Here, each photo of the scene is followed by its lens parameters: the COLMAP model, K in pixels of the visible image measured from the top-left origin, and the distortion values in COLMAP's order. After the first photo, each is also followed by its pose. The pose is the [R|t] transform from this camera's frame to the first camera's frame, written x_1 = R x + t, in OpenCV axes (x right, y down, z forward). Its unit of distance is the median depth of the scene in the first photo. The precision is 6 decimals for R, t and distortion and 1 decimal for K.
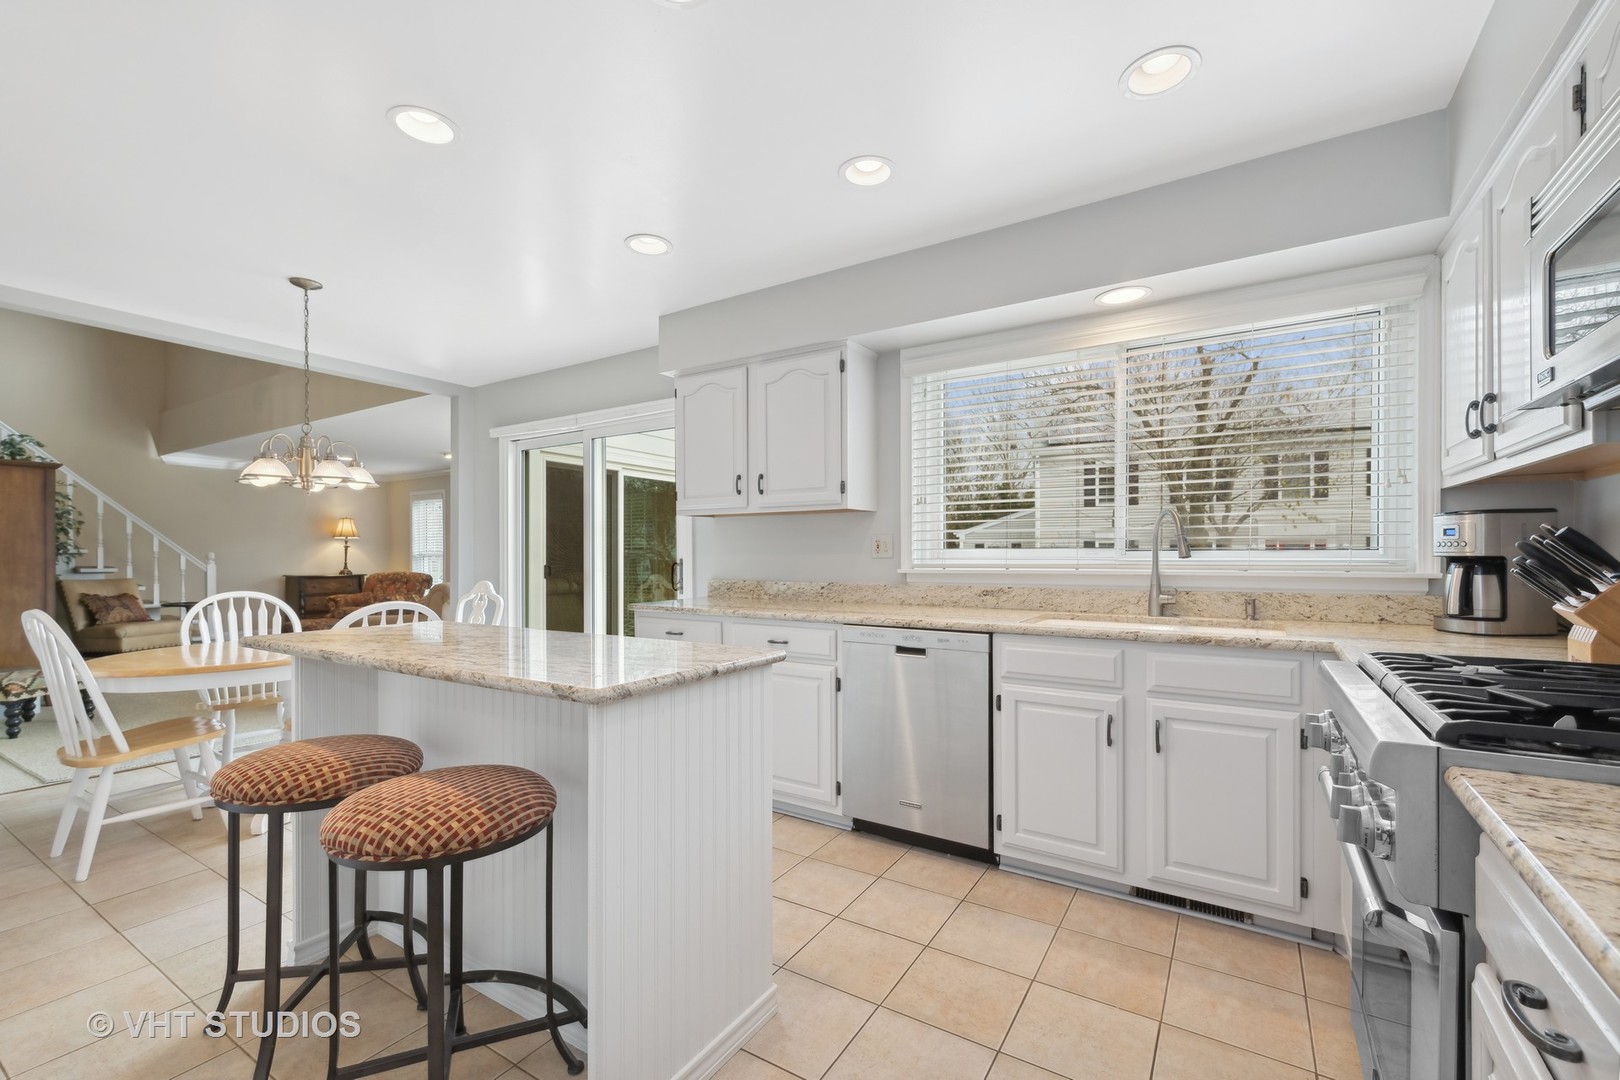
lens RADIAL K [[670.6, 0, 817.8], [0, 670.6, 550.6], [0, 0, 1]] dist [0.000878, -0.000043]
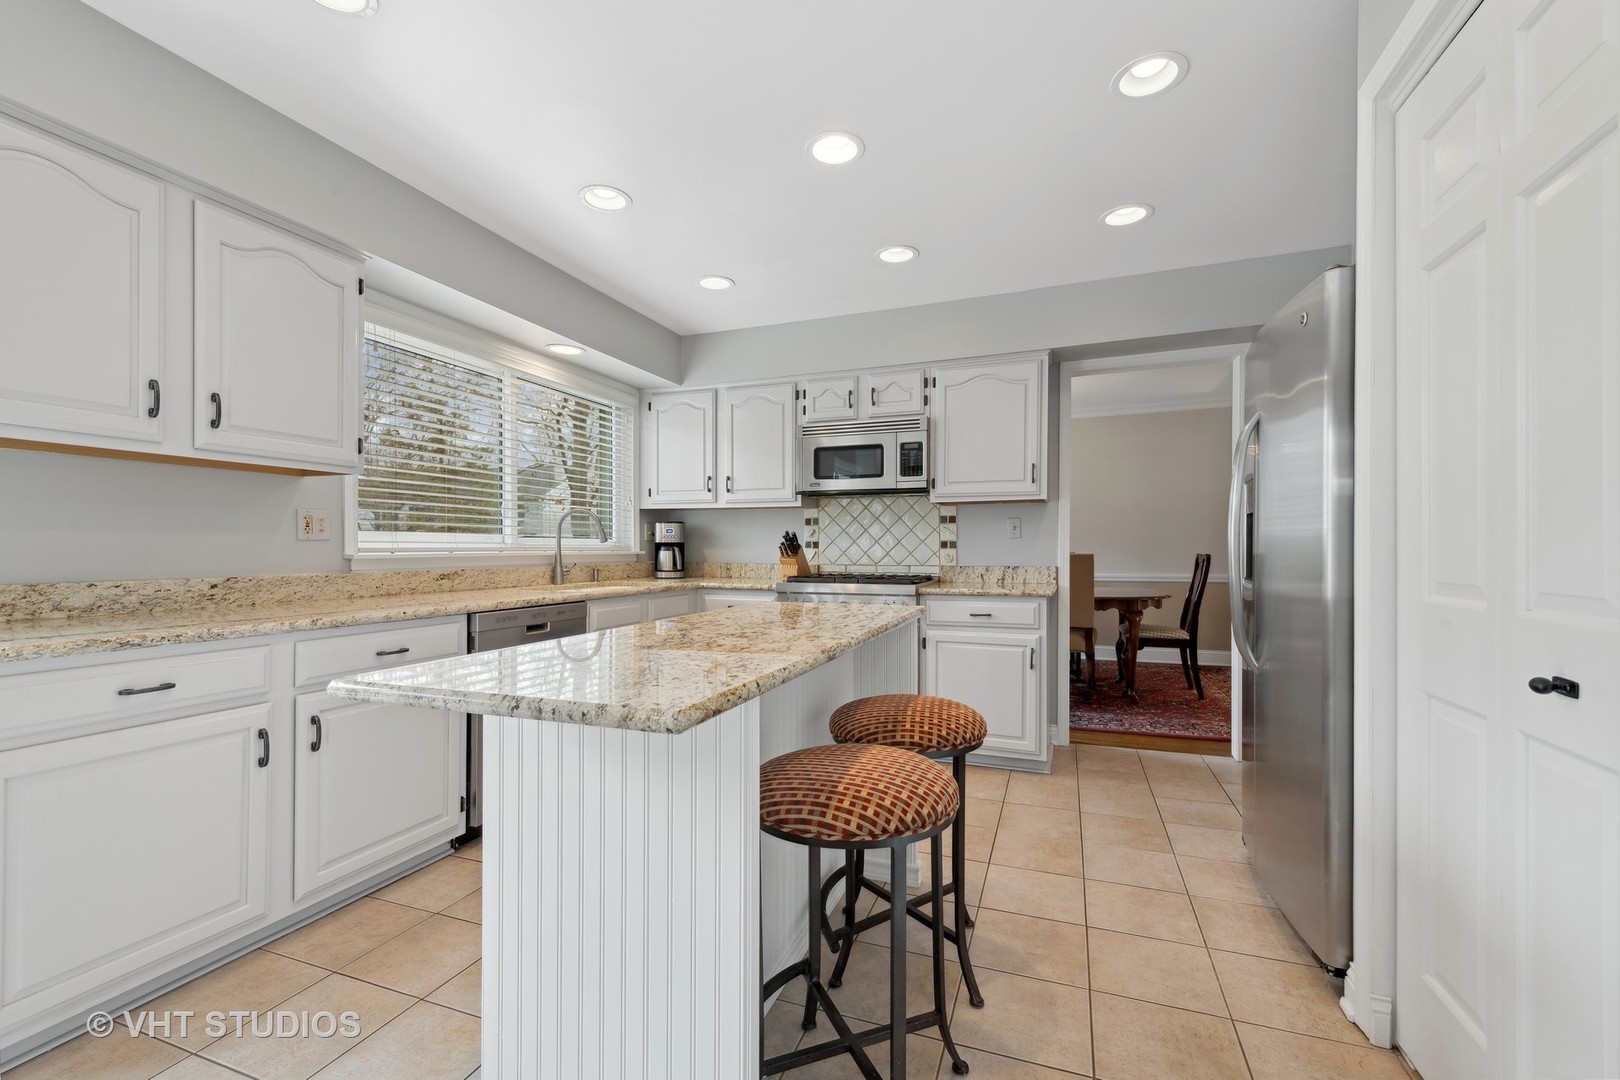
lens RADIAL K [[670.6, 0, 817.8], [0, 670.6, 550.6], [0, 0, 1]] dist [0.000878, -0.000043]
pose [[-0.204530, -0.001371, 0.978859, -0.778634], [-0.007598, 0.999971, -0.000187, 0.019080], [-0.978831, -0.007475, -0.204535, 0.615490]]
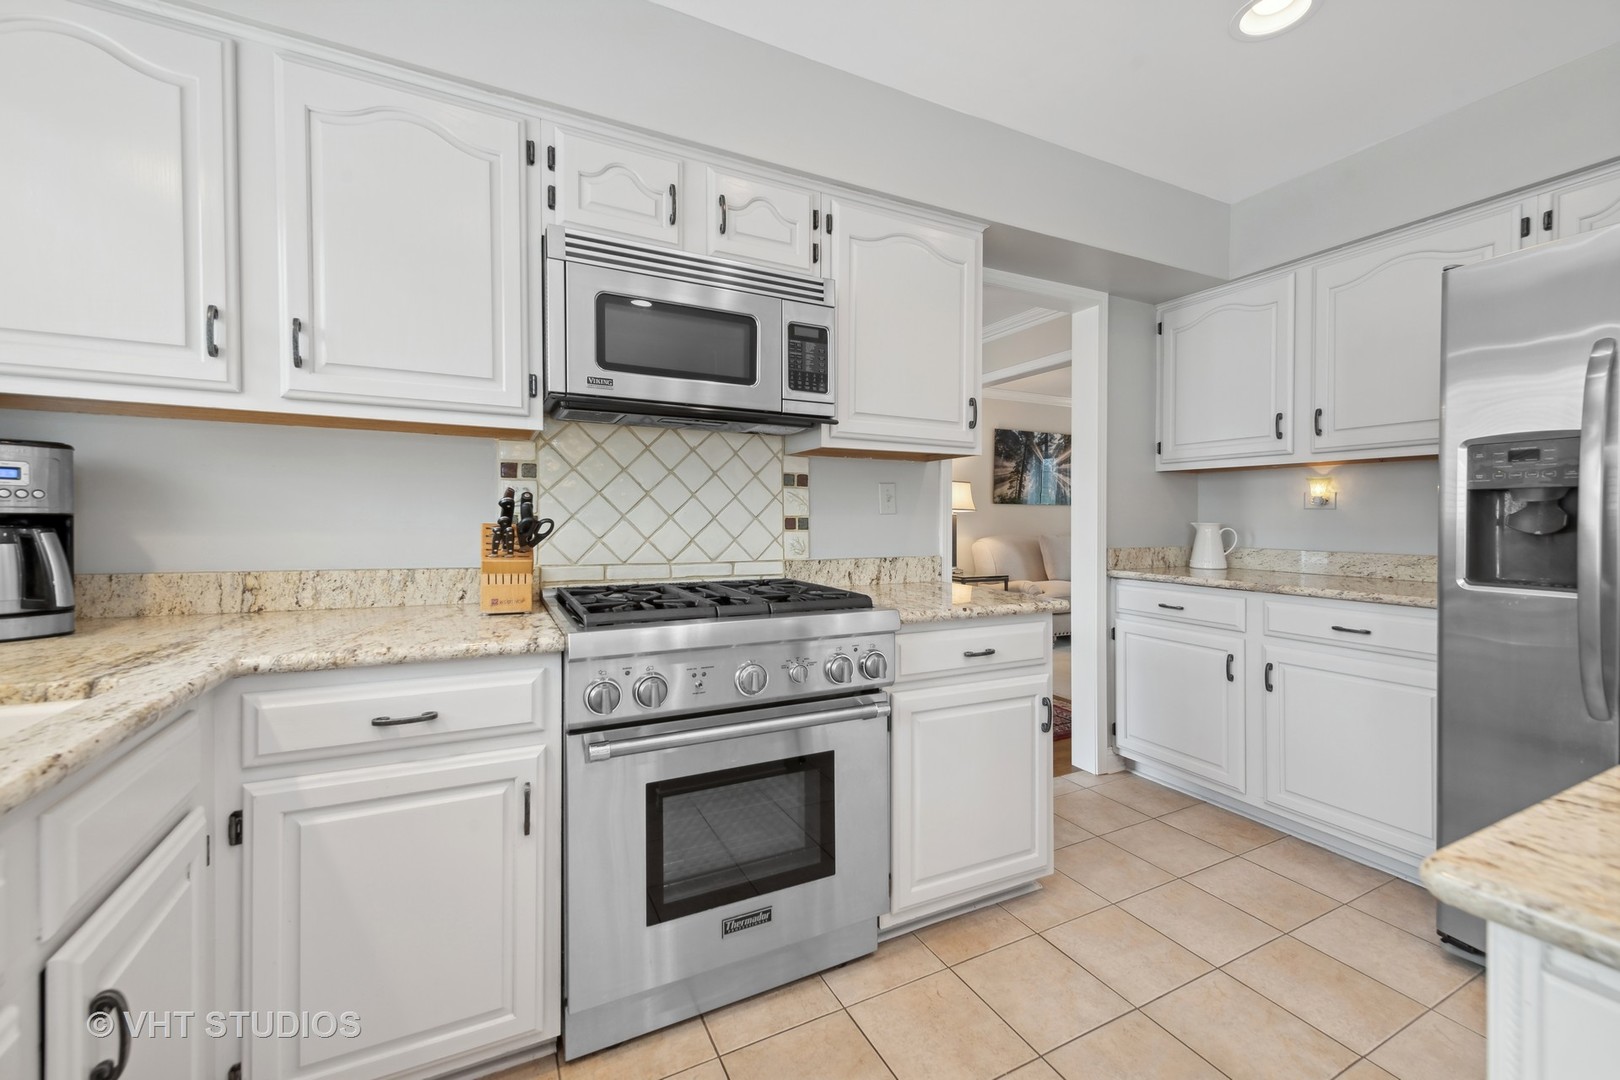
lens RADIAL K [[645.9, 0, 810.9], [0, 645.9, 531.3], [0, 0, 1]] dist [0.001272, -0.000169]
pose [[-0.859917, -0.012382, 0.510284, 0.024009], [-0.008820, 0.999917, 0.009399, 0.007437], [-0.510358, 0.003582, -0.859954, 0.712127]]
